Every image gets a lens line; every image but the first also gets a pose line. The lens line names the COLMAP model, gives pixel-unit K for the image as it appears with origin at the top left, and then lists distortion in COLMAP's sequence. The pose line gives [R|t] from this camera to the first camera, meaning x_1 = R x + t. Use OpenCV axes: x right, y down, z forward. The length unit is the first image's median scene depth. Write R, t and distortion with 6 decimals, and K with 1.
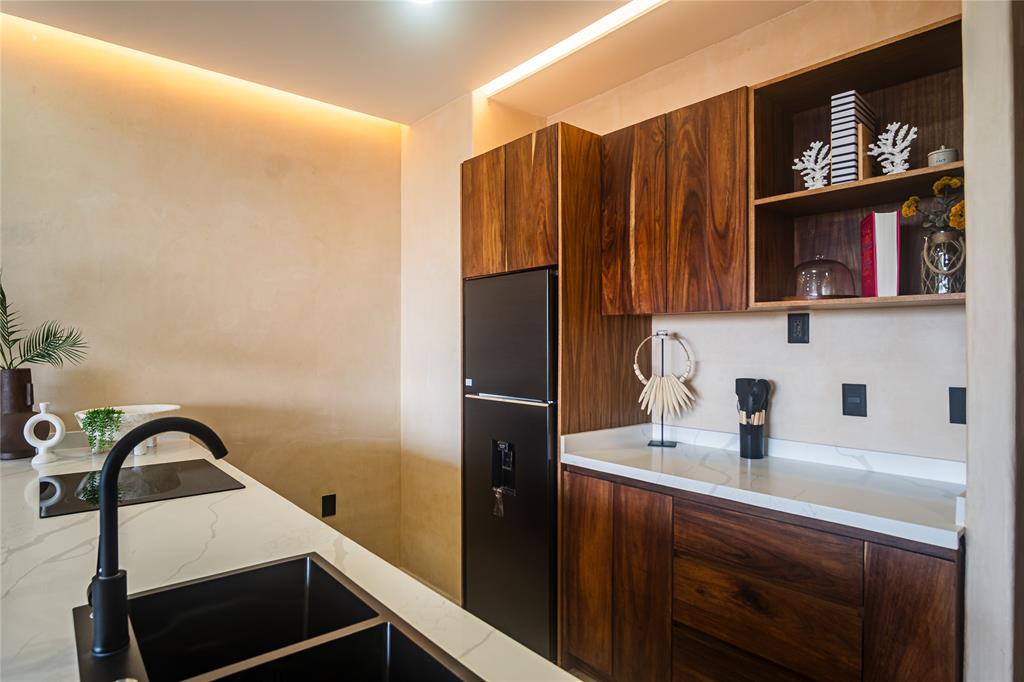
lens RADIAL K [[567.4, 0, 512.0], [0, 567.4, 341.0], [0, 0, 1]] dist [-0.001236, -0.000031]
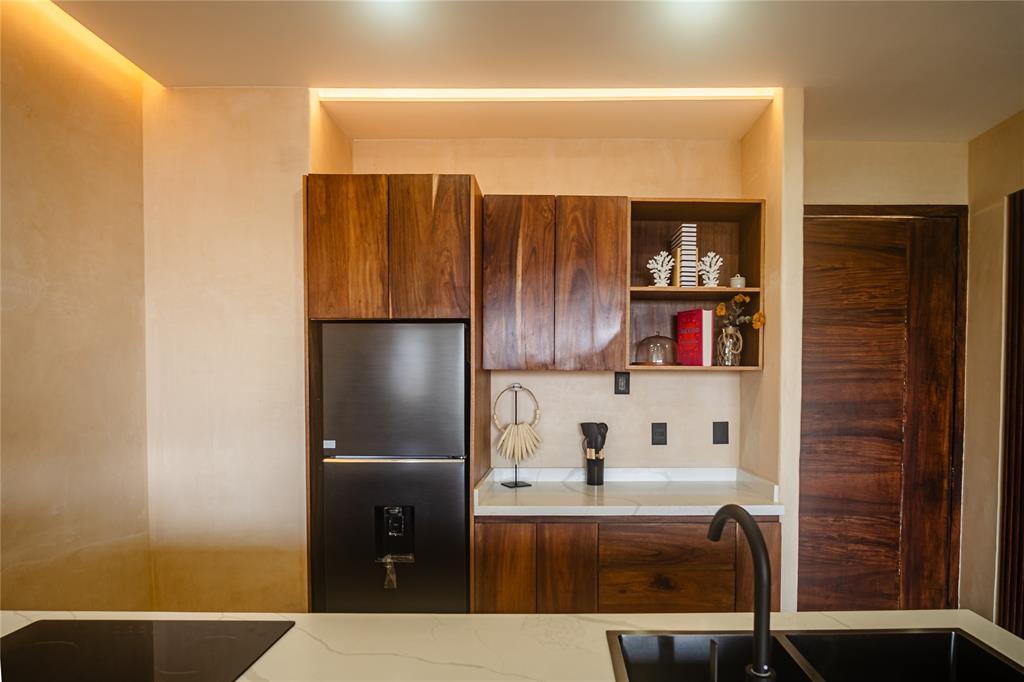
lens RADIAL K [[583.8, 0, 550.8], [0, 583.8, 398.4], [0, 0, 1]] dist [-0.002868, -0.000395]
pose [[0.645822, -0.024230, 0.763103, -0.632858], [-0.005666, 0.999317, 0.036526, -0.034625], [-0.763467, -0.027913, 0.645244, 0.233715]]
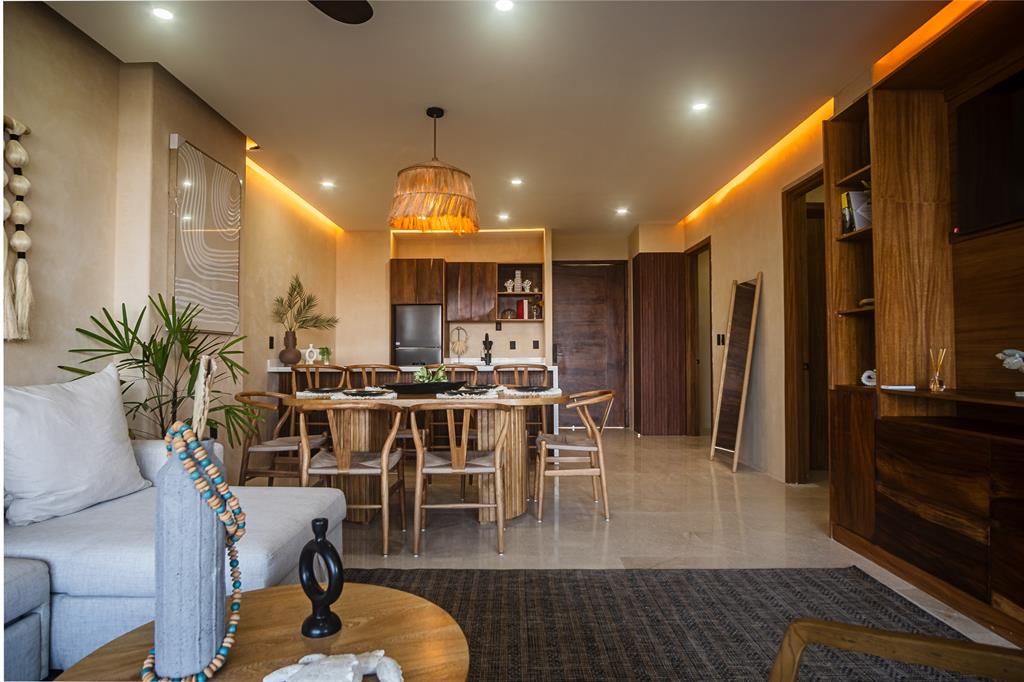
lens RADIAL K [[567.4, 0, 512.0], [0, 567.4, 341.0], [0, 0, 1]] dist [-0.001236, -0.000031]
pose [[0.643277, 0.012049, 0.765539, -2.116229], [0.001439, 0.999855, -0.016946, 0.124950], [-0.765632, 0.012002, 0.643166, -1.325615]]
